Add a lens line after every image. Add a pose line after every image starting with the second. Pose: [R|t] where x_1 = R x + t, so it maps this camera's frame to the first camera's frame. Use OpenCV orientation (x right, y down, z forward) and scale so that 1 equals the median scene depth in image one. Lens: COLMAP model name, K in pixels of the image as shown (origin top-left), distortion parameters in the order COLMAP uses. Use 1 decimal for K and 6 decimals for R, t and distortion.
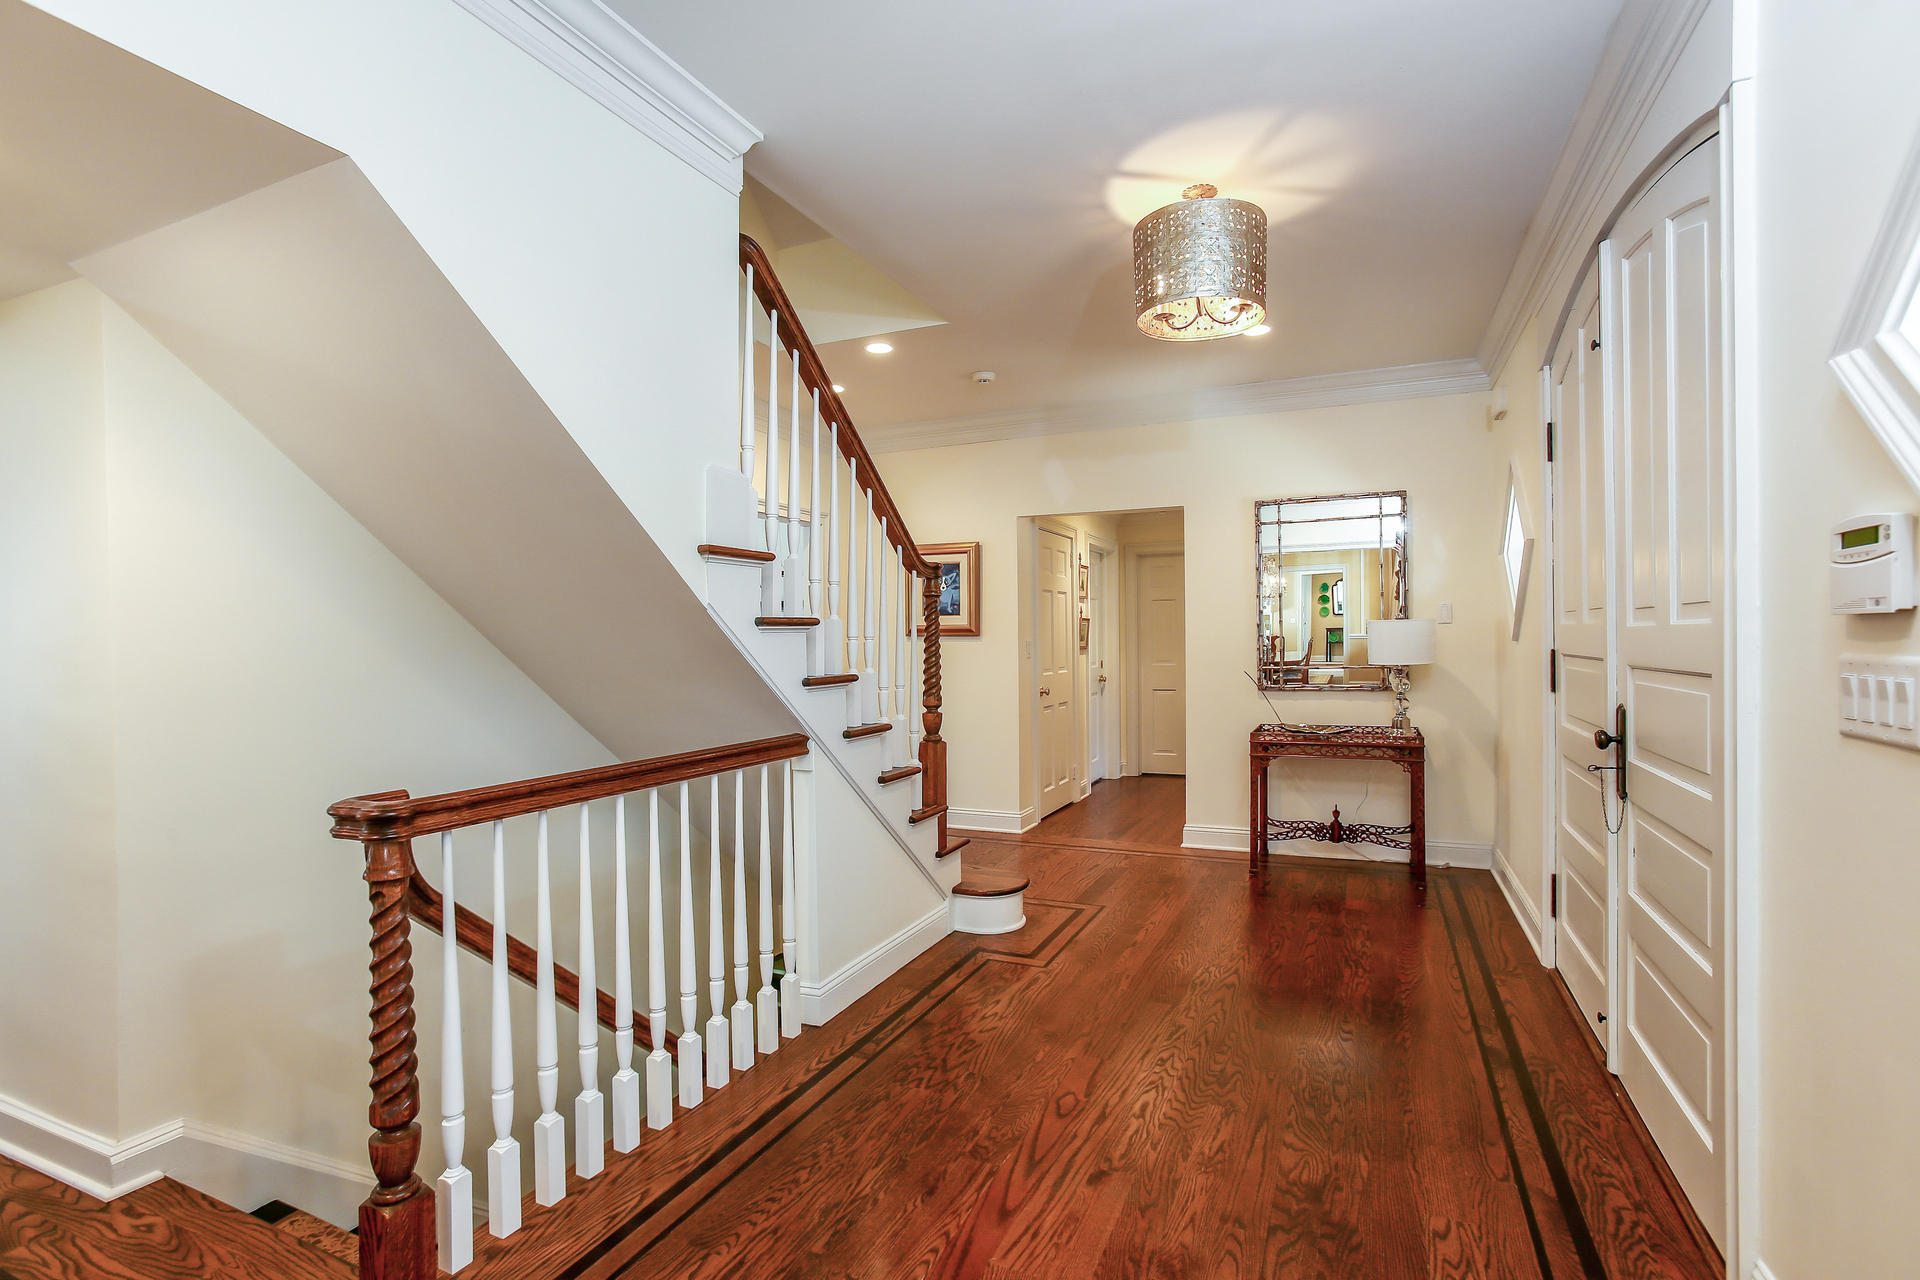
lens RADIAL K [[932.8, 0, 947.0], [0, 932.8, 646.3], [0, 0, 1]] dist [-0.002474, -0.000121]
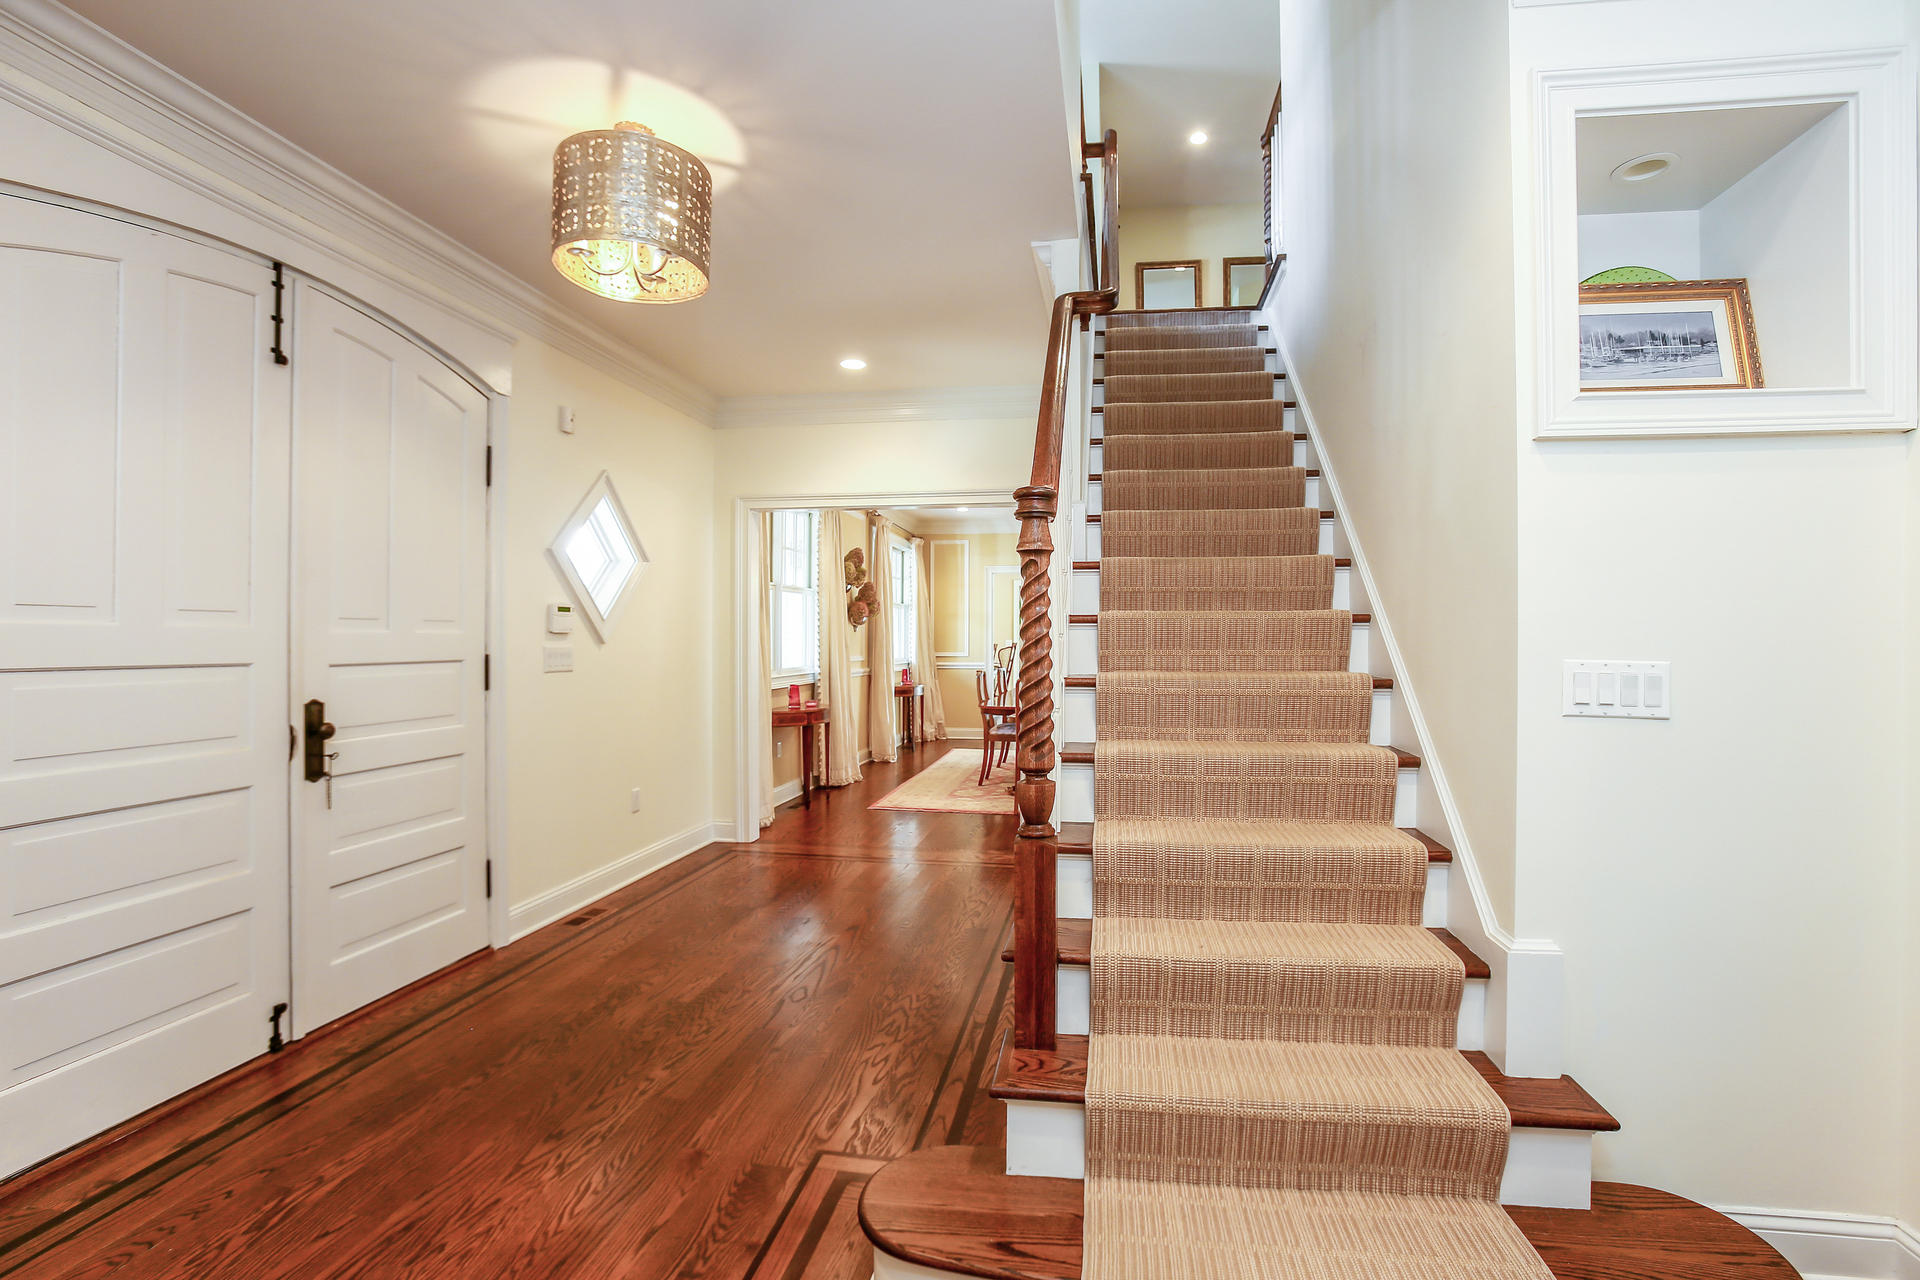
lens RADIAL K [[932.8, 0, 964.3], [0, 932.8, 637.6], [0, 0, 1]] dist [-0.002474, -0.000121]
pose [[-0.963632, 0.006171, -0.267160, 0.136342], [0.004695, 0.999970, 0.006164, -0.011701], [0.267190, 0.004685, -0.963633, 1.254776]]
